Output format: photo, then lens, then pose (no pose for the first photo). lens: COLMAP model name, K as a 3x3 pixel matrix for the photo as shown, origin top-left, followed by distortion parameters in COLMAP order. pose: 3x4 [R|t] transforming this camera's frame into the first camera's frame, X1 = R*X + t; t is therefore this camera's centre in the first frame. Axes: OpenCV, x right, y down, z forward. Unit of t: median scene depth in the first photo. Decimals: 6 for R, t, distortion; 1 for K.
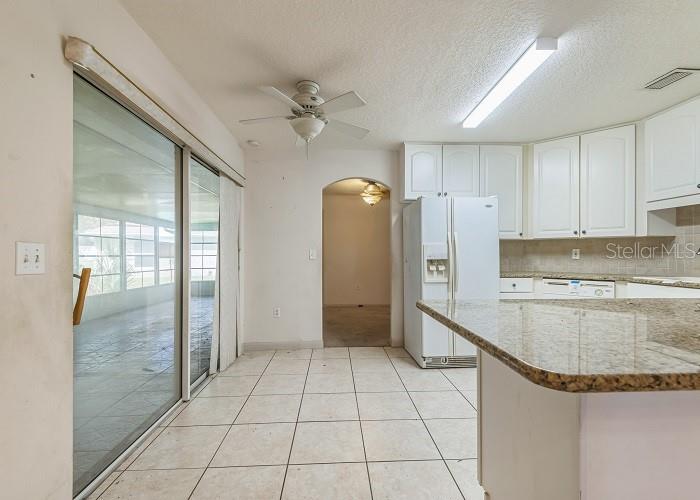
lens RADIAL K [[320.8, 0, 351.9], [0, 320.8, 252.1], [0, 0, 1]] dist [-0.003961, -0.001847]
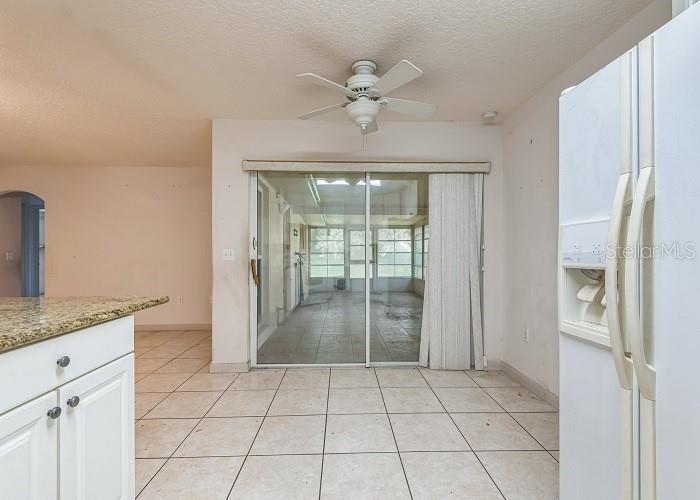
lens RADIAL K [[320.8, 0, 351.5], [0, 320.8, 252.4], [0, 0, 1]] dist [-0.003961, -0.001847]
pose [[-0.038656, 0.002342, -0.999250, 0.587396], [0.008162, 0.999965, 0.002027, 0.002395], [0.999219, -0.008077, -0.038674, 0.768035]]
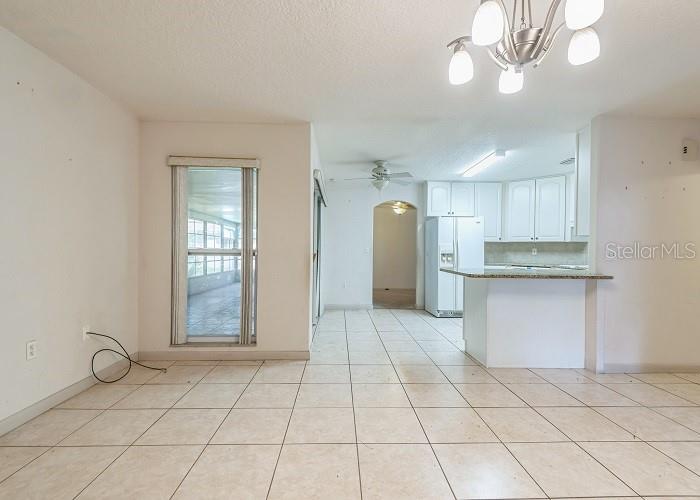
lens RADIAL K [[320.8, 0, 350.5], [0, 320.8, 250.2], [0, 0, 1]] dist [-0.003961, -0.001847]
pose [[0.999510, 0.013319, -0.028308, -0.175152], [-0.013117, 0.999887, 0.007316, -0.000629], [0.028403, -0.006941, 0.999572, -0.629971]]
